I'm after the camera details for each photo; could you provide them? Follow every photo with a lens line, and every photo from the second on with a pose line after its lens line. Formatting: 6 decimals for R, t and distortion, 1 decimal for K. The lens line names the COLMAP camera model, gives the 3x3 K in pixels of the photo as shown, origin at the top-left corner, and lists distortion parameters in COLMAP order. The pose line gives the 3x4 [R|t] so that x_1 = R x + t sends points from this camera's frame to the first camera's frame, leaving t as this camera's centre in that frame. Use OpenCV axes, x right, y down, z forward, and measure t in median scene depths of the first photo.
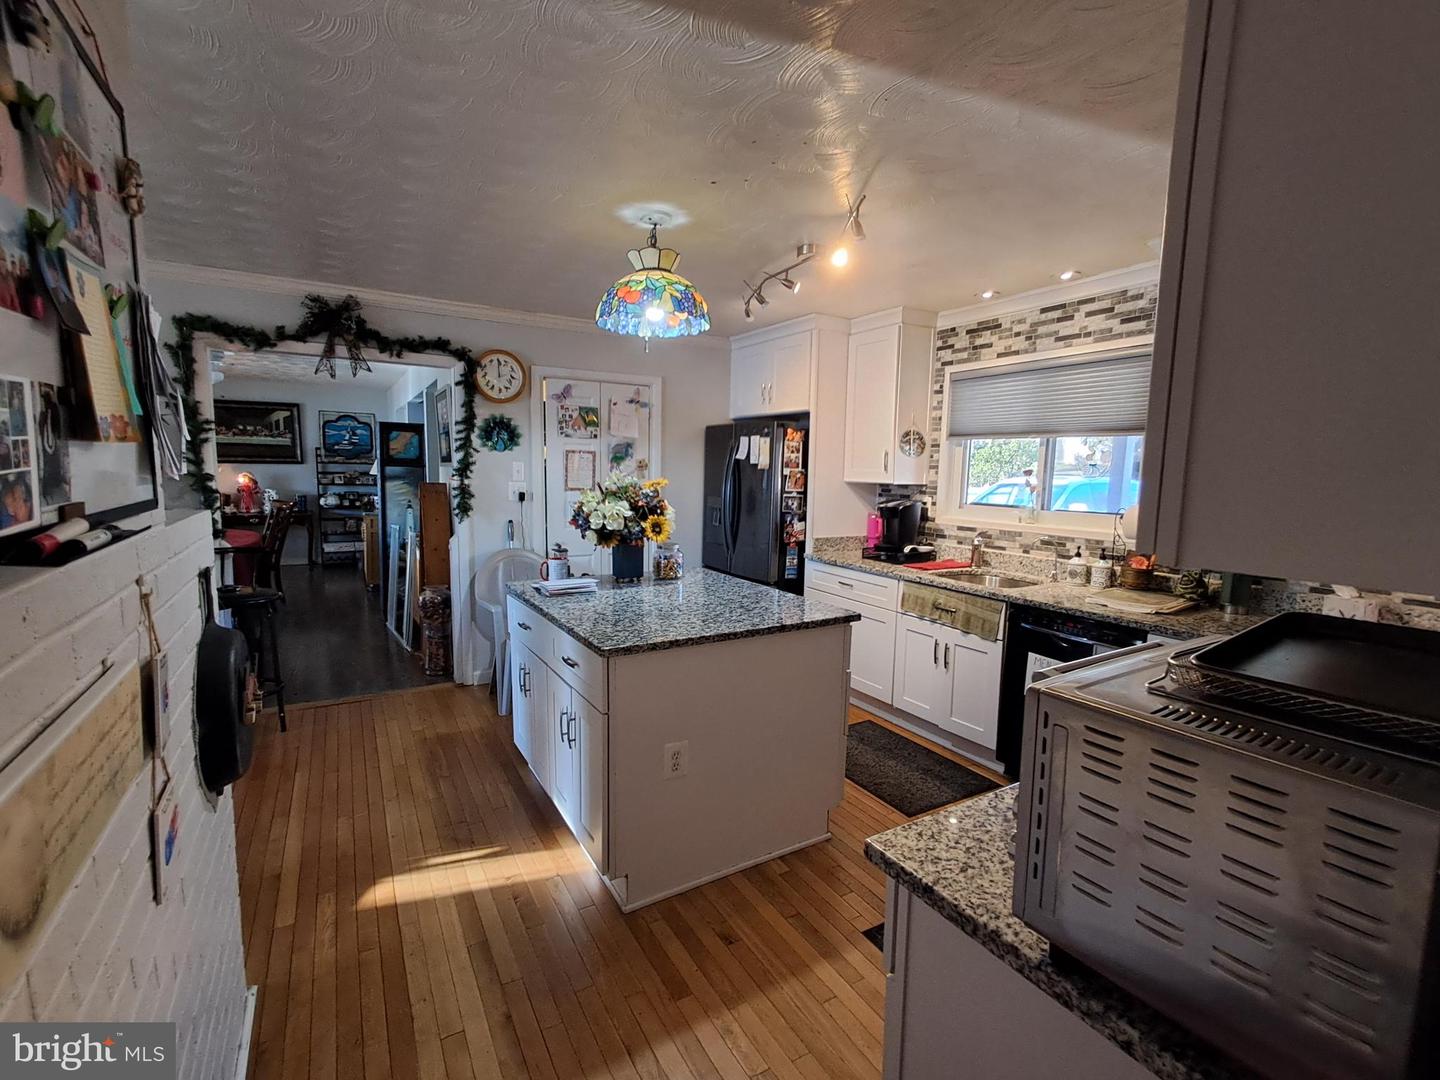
lens RADIAL K [[648.7, 0, 721.5], [0, 648.7, 541.1], [0, 0, 1]] dist [0.002315, 0.000135]
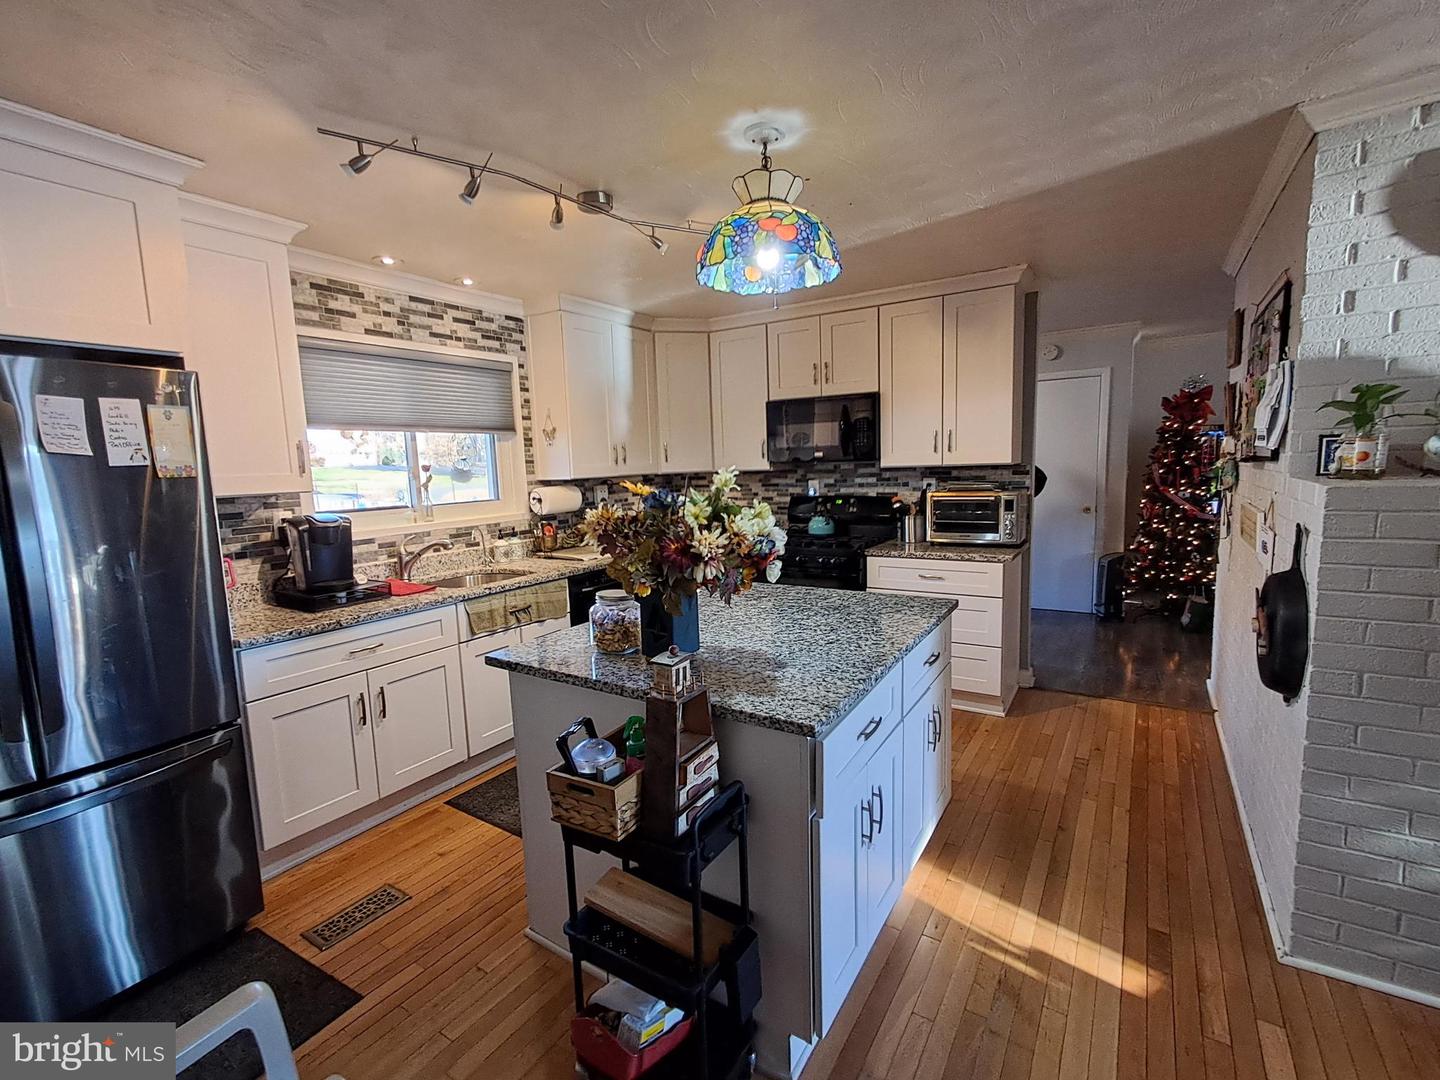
lens RADIAL K [[648.7, 0, 721.5], [0, 648.7, 541.1], [0, 0, 1]] dist [0.002315, 0.000135]
pose [[-0.449682, -0.114080, 0.885874, -0.607944], [0.123716, 0.974295, 0.188266, -0.133247], [-0.884579, 0.194257, -0.424009, 1.091509]]
